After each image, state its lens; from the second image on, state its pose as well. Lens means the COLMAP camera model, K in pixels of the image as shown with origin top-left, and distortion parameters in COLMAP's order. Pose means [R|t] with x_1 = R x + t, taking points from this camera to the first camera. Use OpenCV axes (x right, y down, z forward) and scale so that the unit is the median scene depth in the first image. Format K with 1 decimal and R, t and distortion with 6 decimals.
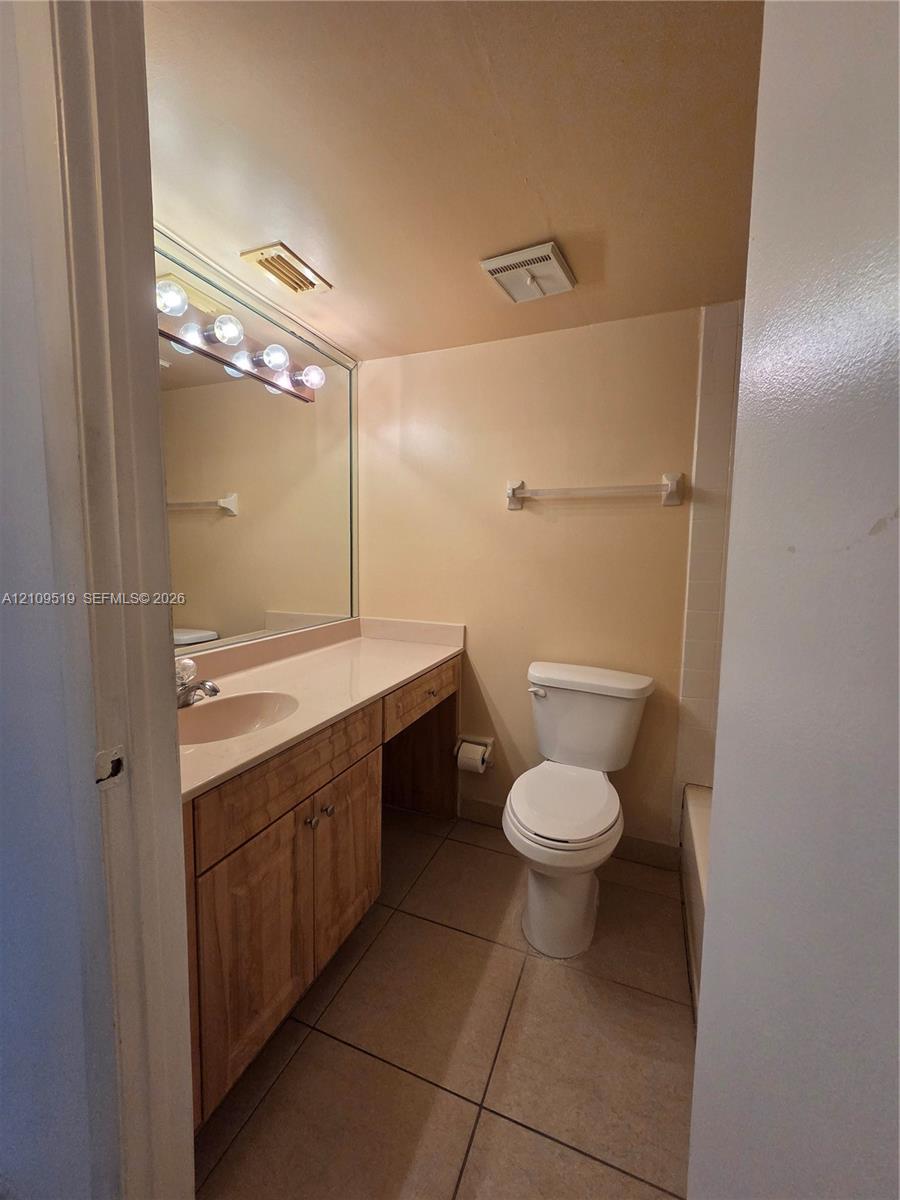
lens RADIAL K [[495.8, 0, 444.5], [0, 495.8, 602.2], [0, 0, 1]] dist [0.001766, 0.000183]
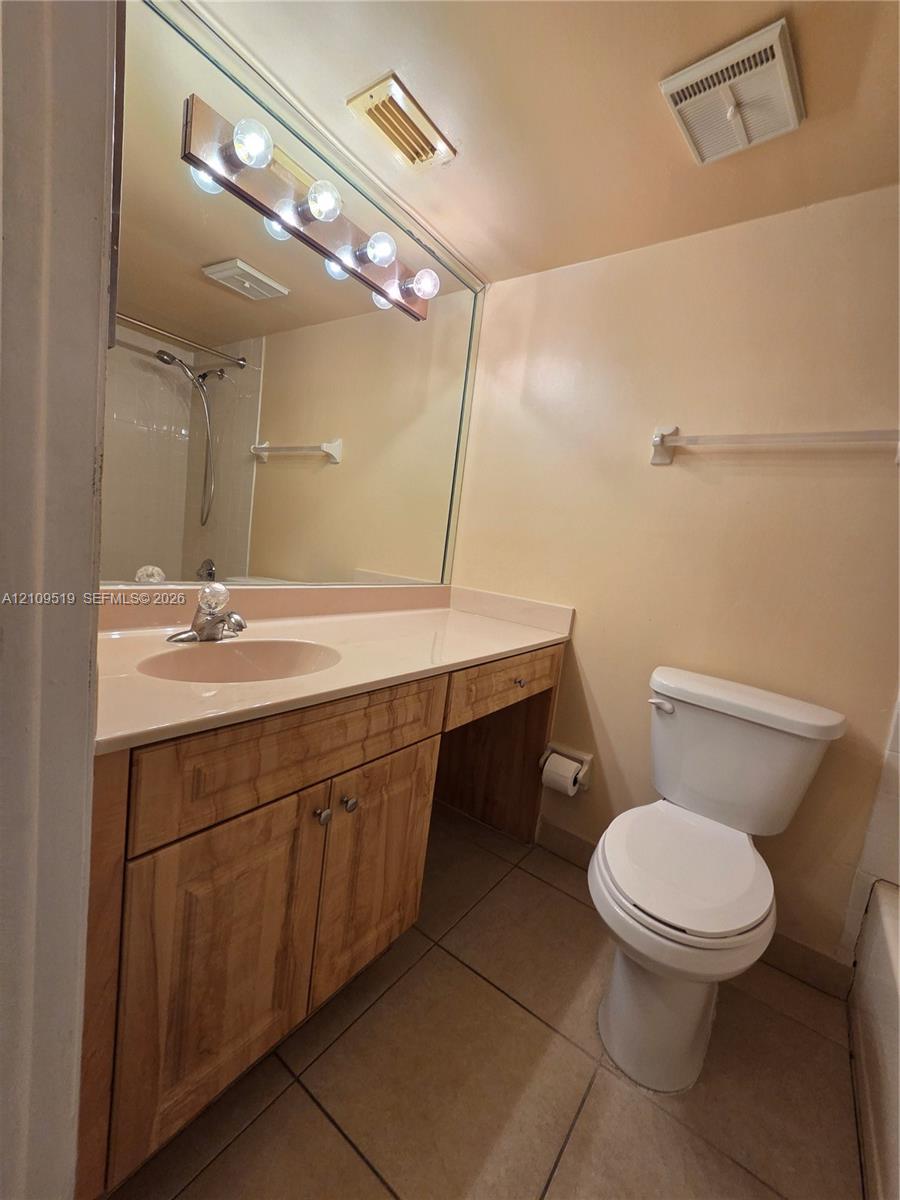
lens RADIAL K [[495.8, 0, 445.7], [0, 495.8, 599.6], [0, 0, 1]] dist [0.001766, 0.000183]
pose [[0.964359, 0.127675, -0.231758, 0.033490], [-0.128813, 0.991616, 0.010281, 0.069643], [0.231127, 0.019939, 0.972719, 0.240358]]
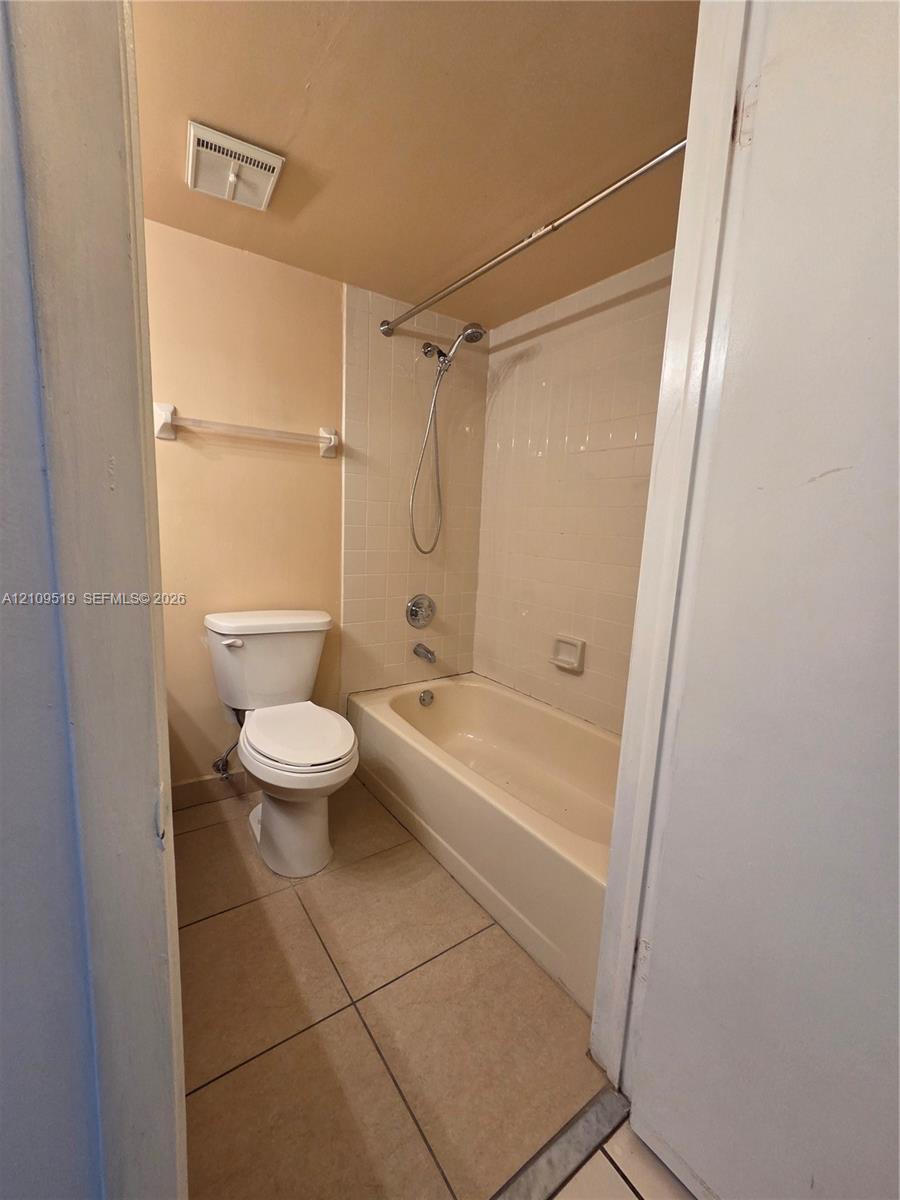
lens RADIAL K [[495.8, 0, 445.3], [0, 495.8, 601.5], [0, 0, 1]] dist [0.001766, 0.000183]
pose [[0.537998, -0.121848, 0.834093, -0.441920], [0.049021, 0.992345, 0.113347, 0.018310], [-0.841520, -0.020092, 0.539853, 0.185048]]
